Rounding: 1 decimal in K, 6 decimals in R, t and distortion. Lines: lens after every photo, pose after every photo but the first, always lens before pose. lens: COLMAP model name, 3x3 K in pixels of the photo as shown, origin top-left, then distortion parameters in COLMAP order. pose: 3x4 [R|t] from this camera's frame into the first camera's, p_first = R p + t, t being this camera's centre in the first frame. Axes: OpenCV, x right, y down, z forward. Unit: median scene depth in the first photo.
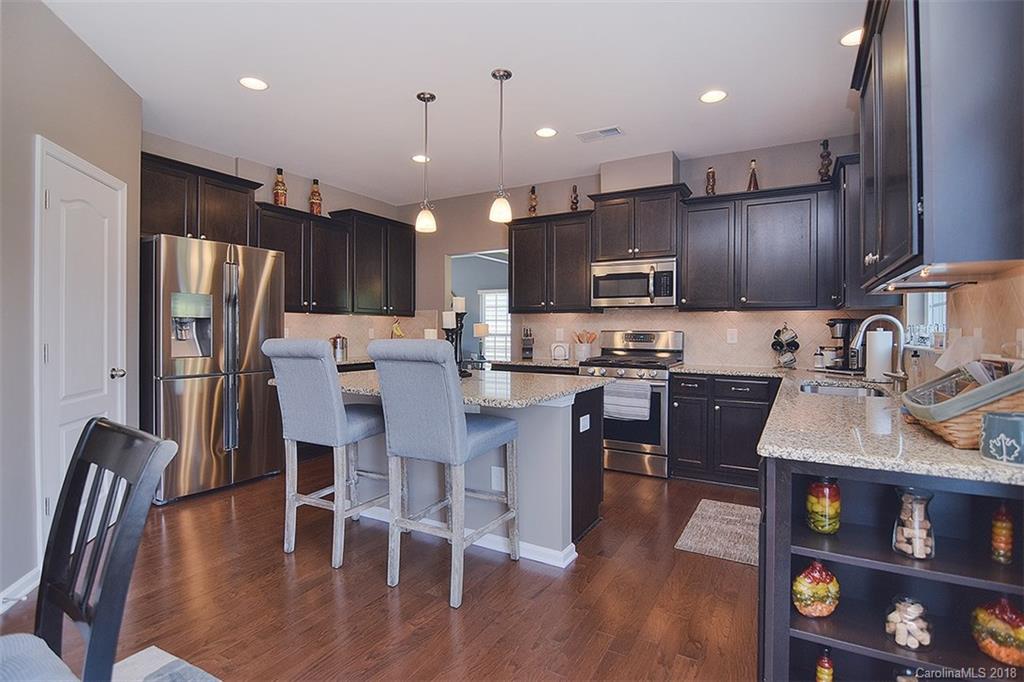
lens RADIAL K [[488.6, 0, 512.0], [0, 488.6, 341.0], [0, 0, 1]] dist [0.001585, 0.000770]
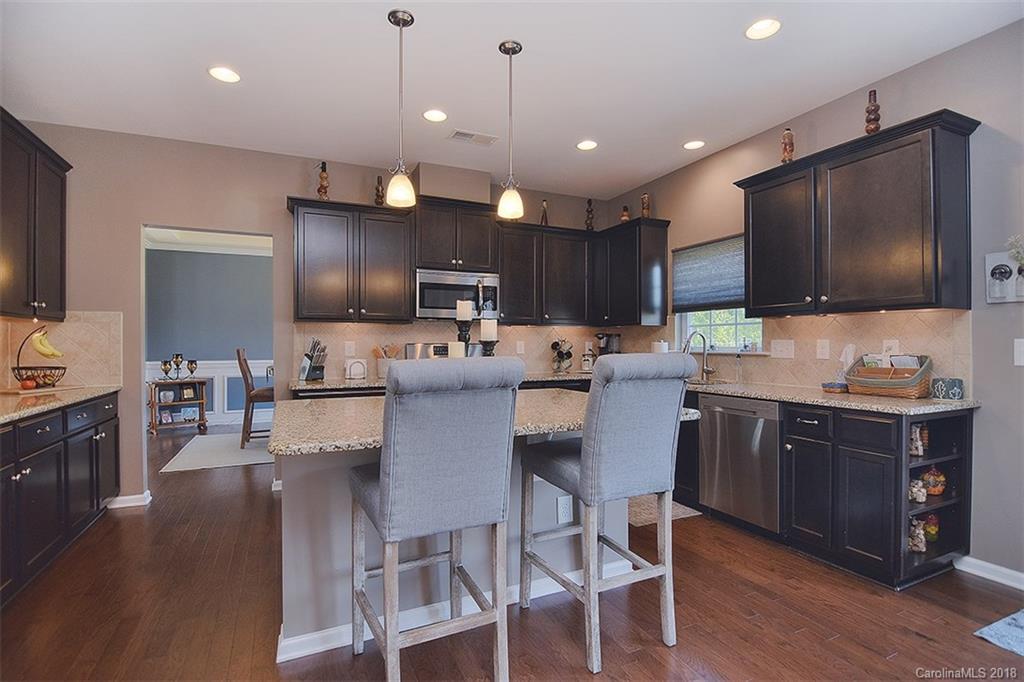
lens RADIAL K [[493.9, 0, 513.0], [0, 493.9, 343.9], [0, 0, 1]] dist [0.001276, 0.000192]
pose [[0.577740, -0.006563, 0.816195, -0.570516], [0.023422, 0.999689, -0.008541, -0.009638], [-0.815885, 0.024051, 0.577714, 0.384769]]
